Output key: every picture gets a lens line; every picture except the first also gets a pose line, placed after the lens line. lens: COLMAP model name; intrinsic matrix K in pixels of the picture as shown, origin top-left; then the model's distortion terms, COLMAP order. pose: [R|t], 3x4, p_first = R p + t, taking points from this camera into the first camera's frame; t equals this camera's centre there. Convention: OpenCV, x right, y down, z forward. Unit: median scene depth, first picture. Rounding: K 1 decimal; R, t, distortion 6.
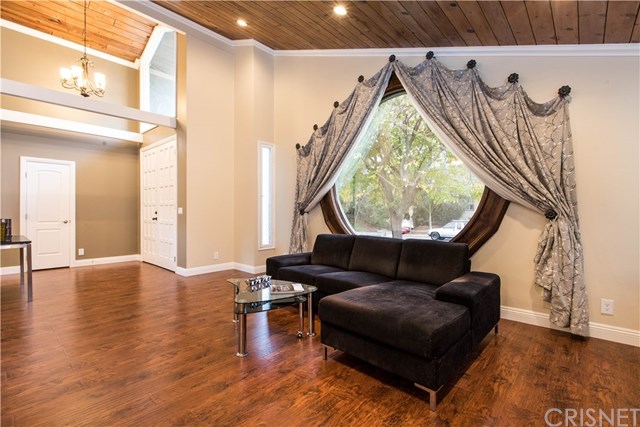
lens RADIAL K [[291.3, 0, 316.9], [0, 291.3, 211.2], [0, 0, 1]] dist [-0.011155, 0.000937]
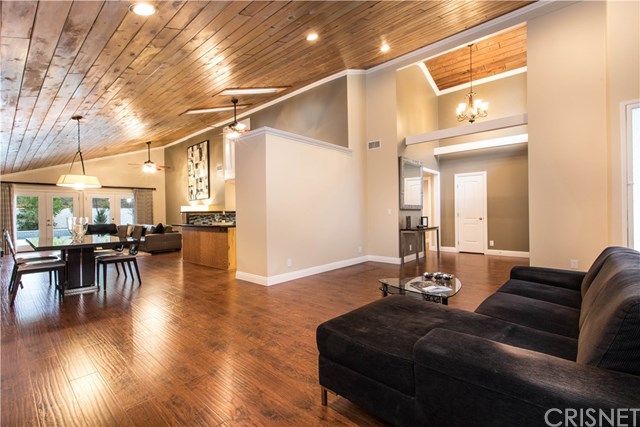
lens RADIAL K [[291.3, 0, 318.1], [0, 291.3, 216.3], [0, 0, 1]] dist [-0.011155, 0.000937]
pose [[0.014313, -0.001849, -0.999896, 0.421890], [0.015417, 0.999880, -0.001629, 0.015551], [0.999779, -0.015392, 0.014340, 0.243691]]
